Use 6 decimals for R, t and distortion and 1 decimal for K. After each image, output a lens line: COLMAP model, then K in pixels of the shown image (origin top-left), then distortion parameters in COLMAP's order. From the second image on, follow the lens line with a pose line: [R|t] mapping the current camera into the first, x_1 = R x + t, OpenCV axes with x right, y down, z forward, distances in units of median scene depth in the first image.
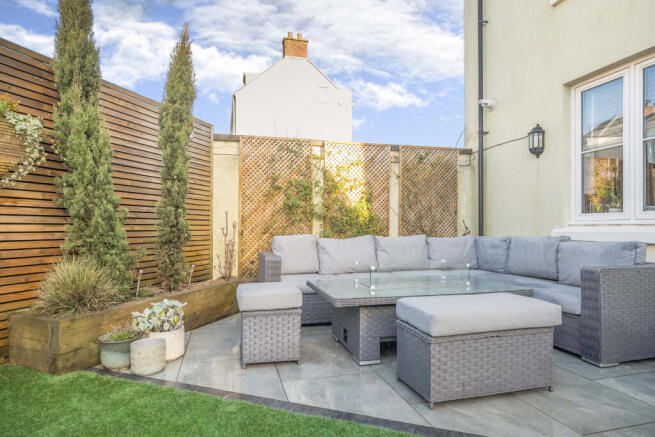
lens RADIAL K [[380.4, 0, 327.1], [0, 380.4, 225.6], [0, 0, 1]] dist [-0.000885, -0.000424]
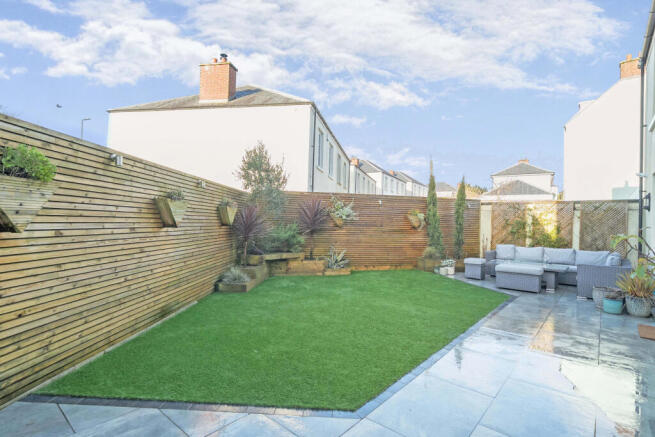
lens RADIAL K [[328.3, 0, 327.5], [0, 328.3, 218.5], [0, 0, 1]] dist [0.000261, 0.000222]
pose [[0.565096, 0.009629, -0.824969, 0.898159], [-0.018891, 0.999821, -0.001271, -0.105019], [0.824809, 0.016303, 0.565176, -1.059525]]
